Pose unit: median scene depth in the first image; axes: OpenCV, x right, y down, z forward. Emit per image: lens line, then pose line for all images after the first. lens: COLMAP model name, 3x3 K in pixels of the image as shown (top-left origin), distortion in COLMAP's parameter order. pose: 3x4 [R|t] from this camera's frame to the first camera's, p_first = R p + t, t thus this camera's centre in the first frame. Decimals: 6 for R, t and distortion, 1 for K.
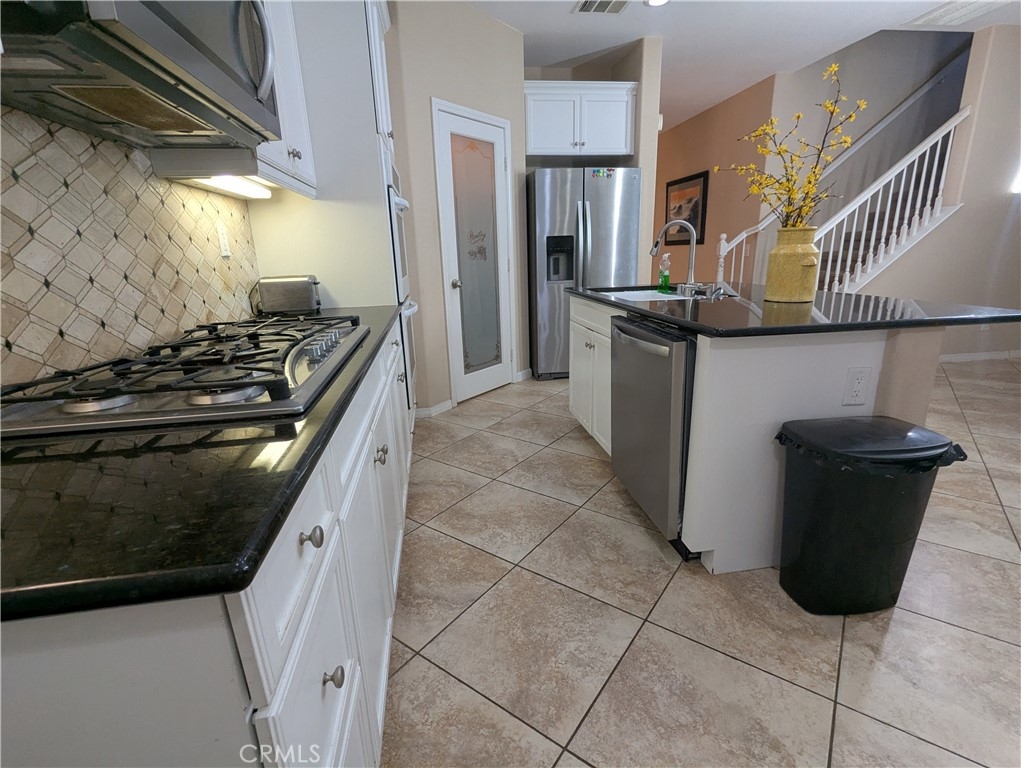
lens RADIAL K [[485.5, 0, 509.0], [0, 485.5, 386.6], [0, 0, 1]] dist [-0.000337, 0.000315]
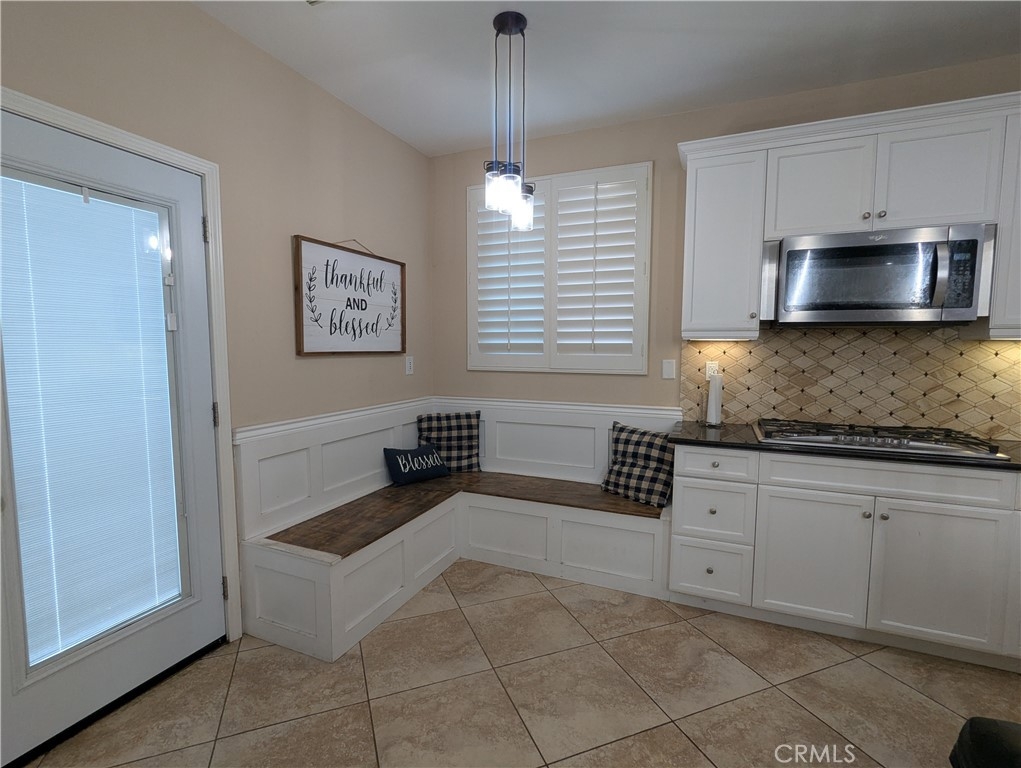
lens RADIAL K [[485.5, 0, 509.0], [0, 485.5, 386.6], [0, 0, 1]] dist [-0.000337, 0.000315]
pose [[-0.524749, 0.100031, -0.845360, 0.670039], [-0.220429, 0.943233, 0.248441, -0.156293], [0.822223, 0.316711, -0.472910, 0.249037]]
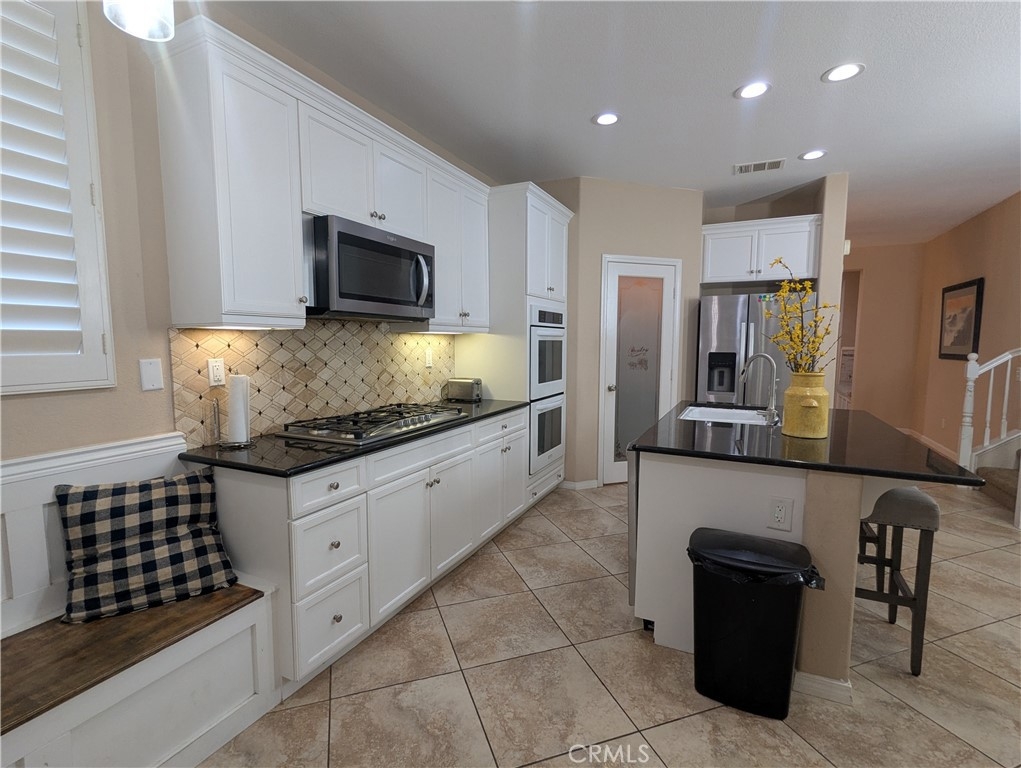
lens RADIAL K [[485.5, 0, 509.0], [0, 485.5, 386.6], [0, 0, 1]] dist [-0.000337, 0.000315]
pose [[0.825085, 0.084958, -0.558584, 0.395051], [-0.179890, 0.976684, -0.117167, -0.021736], [0.535606, 0.197156, 0.821131, -0.181316]]
